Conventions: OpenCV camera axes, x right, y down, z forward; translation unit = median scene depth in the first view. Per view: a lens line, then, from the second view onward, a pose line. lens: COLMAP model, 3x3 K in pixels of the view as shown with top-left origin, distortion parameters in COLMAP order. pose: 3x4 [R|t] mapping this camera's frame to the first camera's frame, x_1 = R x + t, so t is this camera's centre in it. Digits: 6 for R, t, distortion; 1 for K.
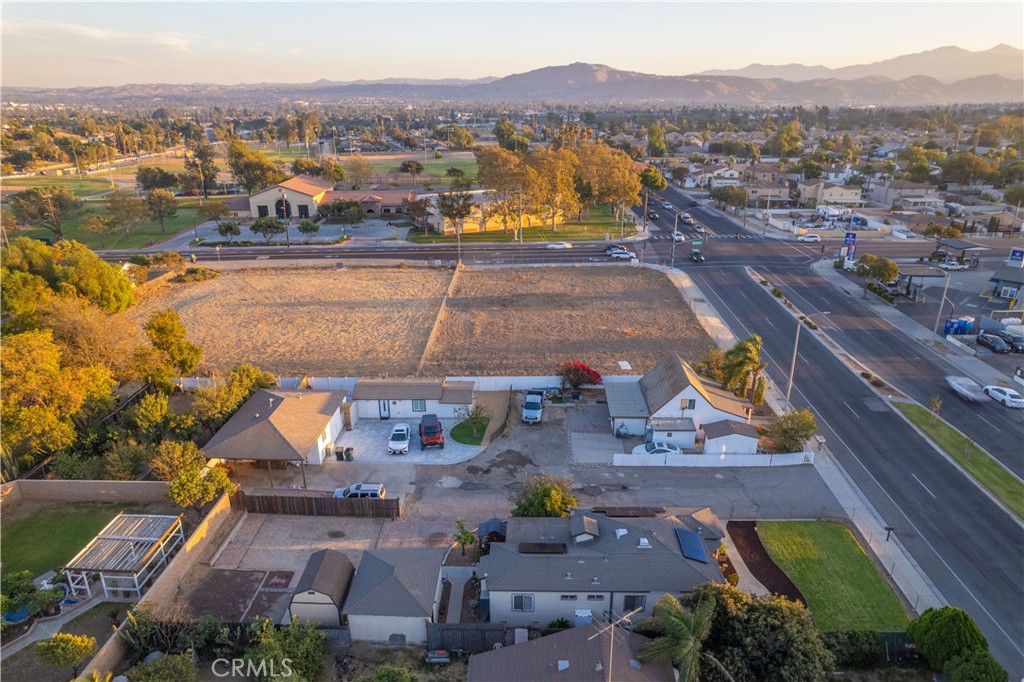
lens RADIAL K [[655.4, 0, 509.4], [0, 655.4, 344.8], [0, 0, 1]] dist [-0.072665, 0.064122]
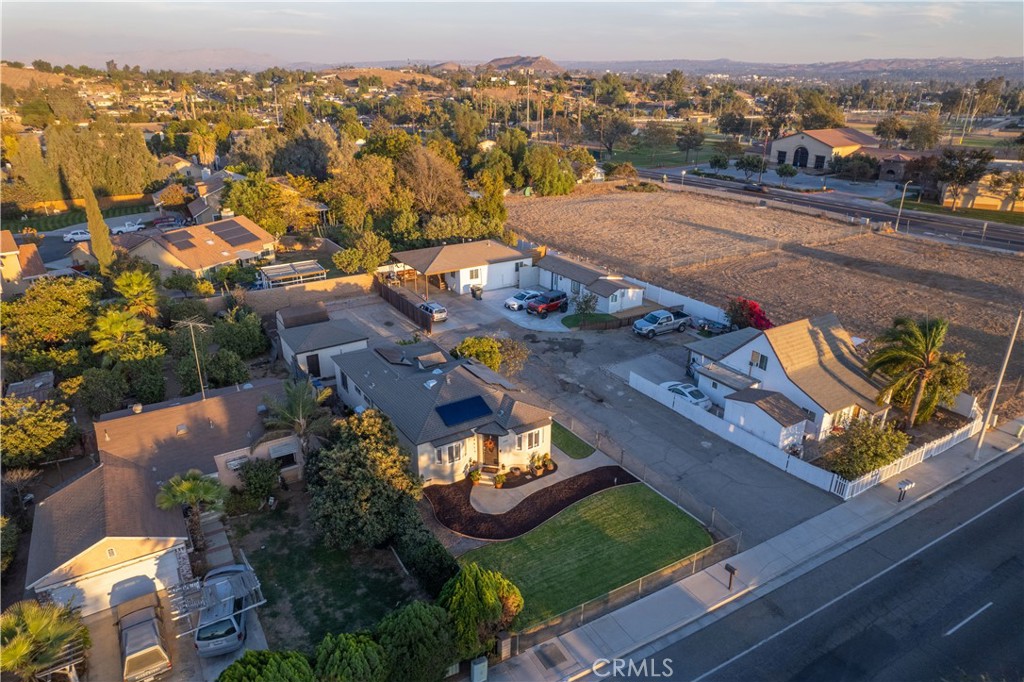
lens RADIAL K [[655.4, 0, 509.4], [0, 655.4, 344.8], [0, 0, 1]] dist [-0.072665, 0.064122]
pose [[0.556527, 0.324165, -0.764980, 0.568501], [-0.300281, 0.936982, 0.178595, 0.023321], [0.774667, 0.130316, 0.618796, 0.271693]]
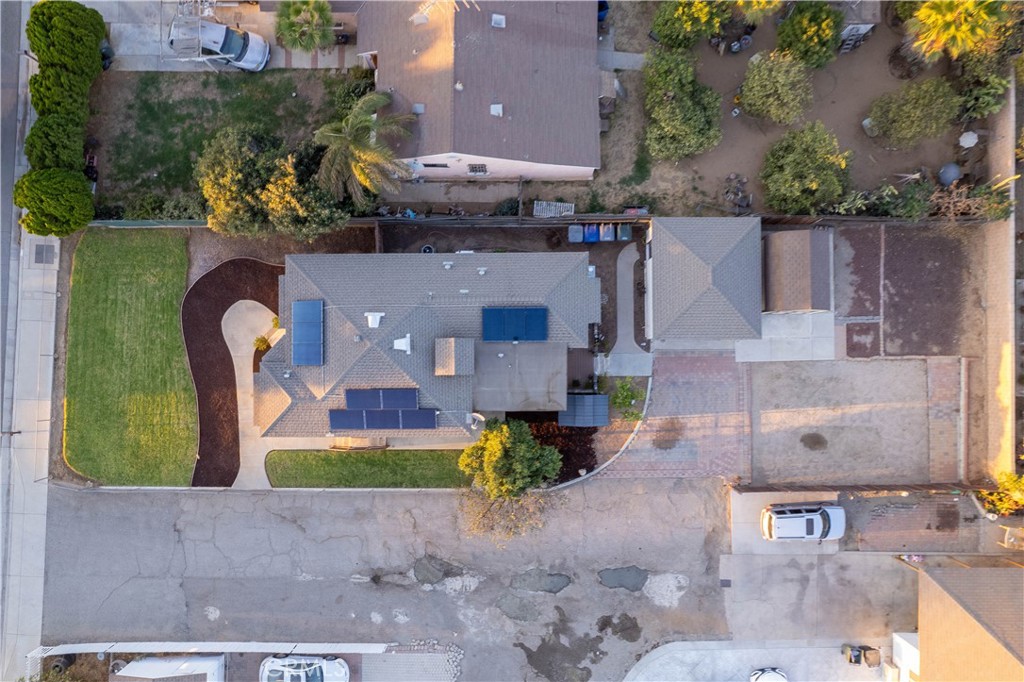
lens RADIAL K [[655.4, 0, 509.4], [0, 655.4, 344.8], [0, 0, 1]] dist [-0.072665, 0.064122]
pose [[-0.999600, 0.027732, 0.005507, 0.032263], [-0.004046, -0.333093, 0.942885, -0.212463], [0.027982, 0.942486, 0.333072, 0.450083]]
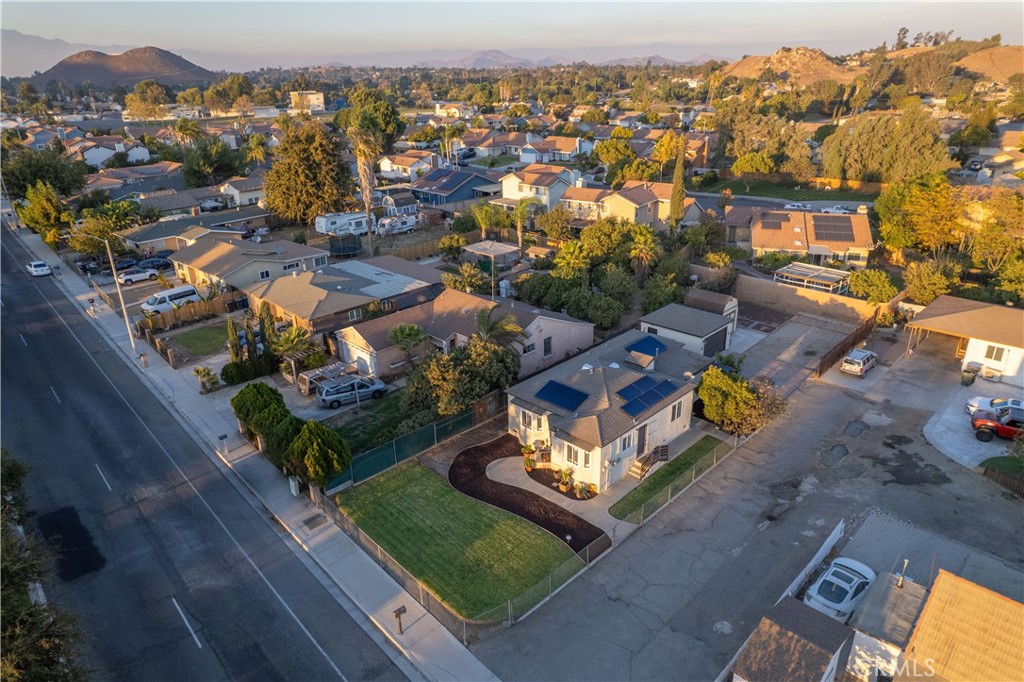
lens RADIAL K [[655.4, 0, 509.4], [0, 655.4, 344.8], [0, 0, 1]] dist [-0.072665, 0.064122]
pose [[-0.687486, 0.297557, -0.662437, 0.538302], [-0.233411, 0.773256, 0.589571, -0.163432], [0.687665, 0.559942, -0.462150, 0.773111]]
